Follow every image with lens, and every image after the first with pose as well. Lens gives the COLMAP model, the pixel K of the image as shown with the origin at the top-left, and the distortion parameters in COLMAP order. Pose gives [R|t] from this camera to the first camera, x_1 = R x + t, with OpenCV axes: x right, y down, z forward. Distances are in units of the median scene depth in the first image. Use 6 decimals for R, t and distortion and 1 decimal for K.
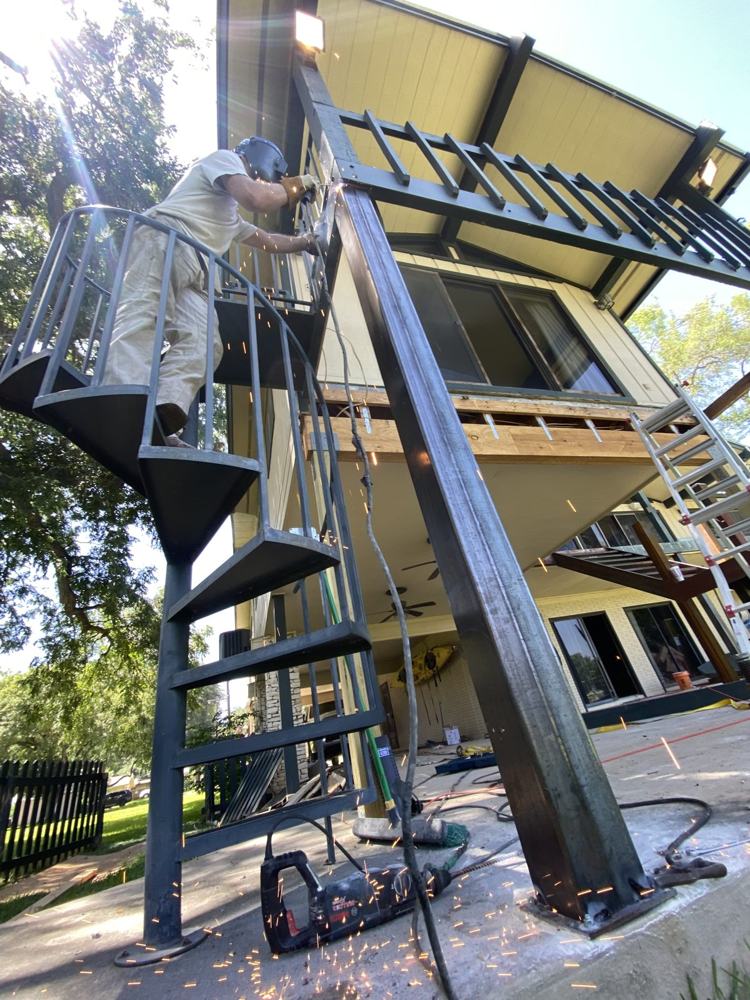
lens RADIAL K [[400.0, 0, 375.0], [0, 400.0, 500.0], [0, 0, 1]] dist [0.031105, -0.025457]
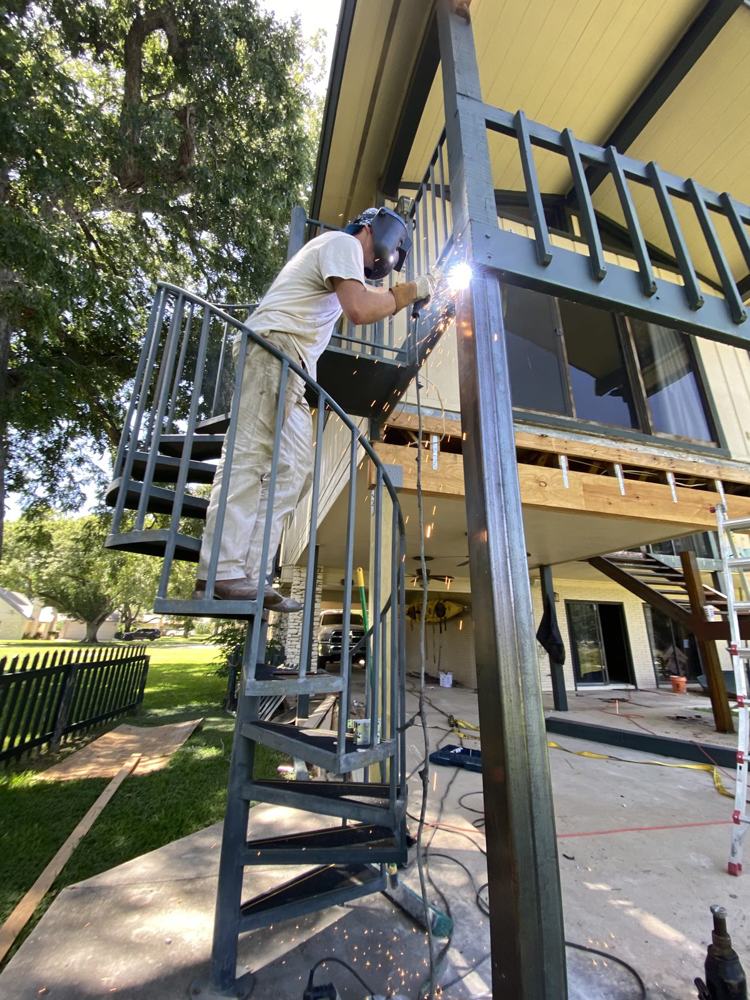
lens RADIAL K [[404.1, 0, 375.0], [0, 404.1, 500.0], [0, 0, 1]] dist [0.024272, -0.021637]
pose [[0.977761, 0.200576, -0.061265, -0.046466], [-0.182619, 0.957896, 0.221551, -0.162996], [0.103123, -0.205436, 0.973222, 0.007343]]
